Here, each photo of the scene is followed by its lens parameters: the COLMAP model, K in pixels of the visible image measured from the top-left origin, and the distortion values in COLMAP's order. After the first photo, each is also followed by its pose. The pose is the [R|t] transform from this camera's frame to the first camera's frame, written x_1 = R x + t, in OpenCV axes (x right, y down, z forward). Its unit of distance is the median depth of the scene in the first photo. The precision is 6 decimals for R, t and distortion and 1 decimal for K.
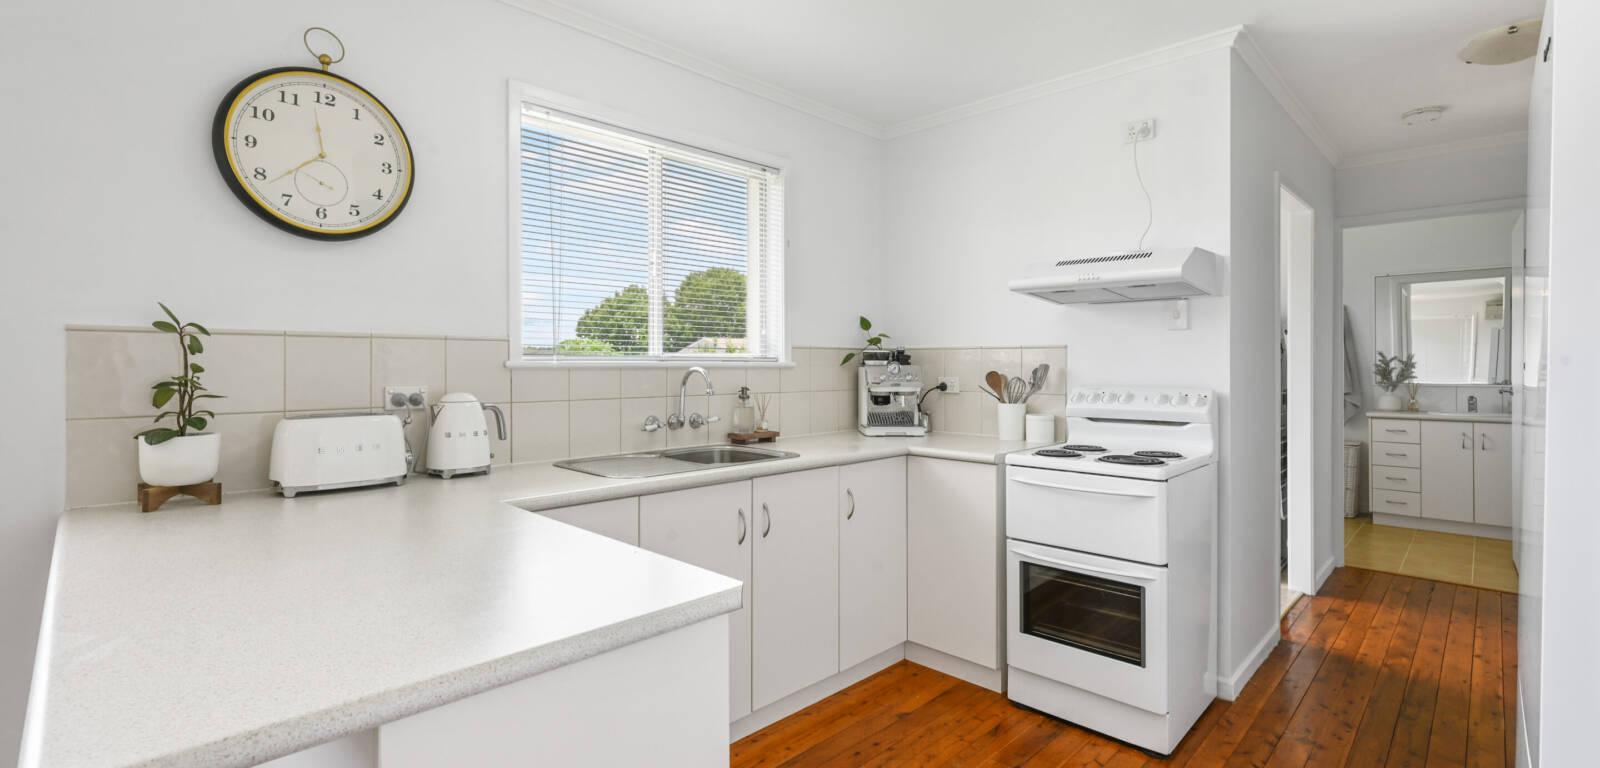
lens RADIAL K [[731.5, 0, 802.2], [0, 731.5, 369.0], [0, 0, 1]] dist [-0.001441, -0.000177]
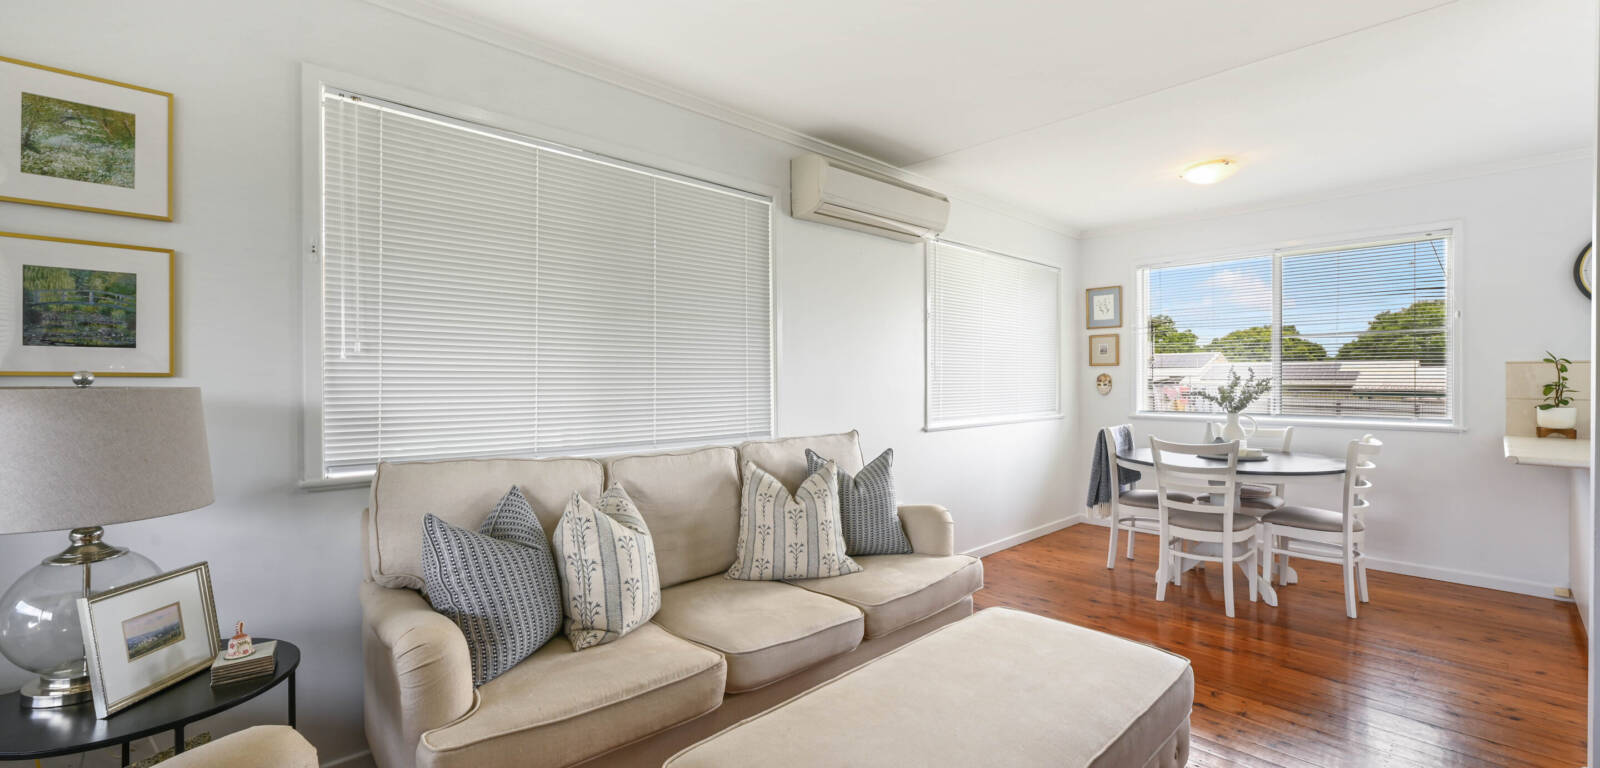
lens RADIAL K [[706.3, 0, 804.2], [0, 706.3, 378.8], [0, 0, 1]] dist [-0.002172, 0.000329]
pose [[0.059437, 0.001212, -0.998231, 0.679237], [-0.003714, 0.999993, 0.000993, 0.003435], [0.998225, 0.003648, 0.059441, -0.830253]]
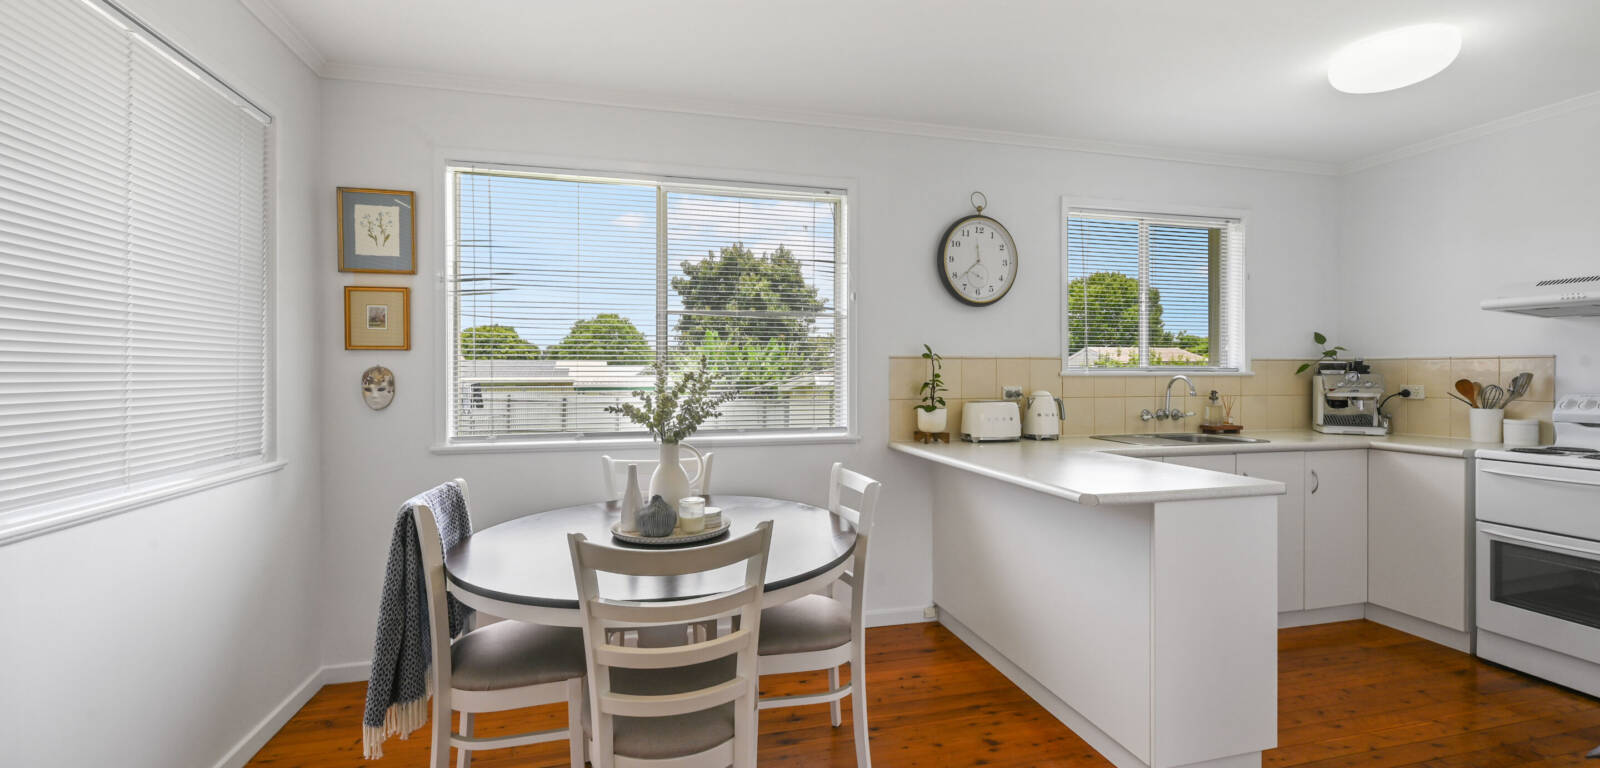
lens RADIAL K [[706.3, 0, 804.2], [0, 706.3, 378.8], [0, 0, 1]] dist [-0.002172, 0.000329]
pose [[0.873190, 0.003099, -0.487370, -0.108667], [-0.002010, 0.999994, 0.002758, 0.001256], [0.487375, -0.001429, 0.873191, -0.499615]]
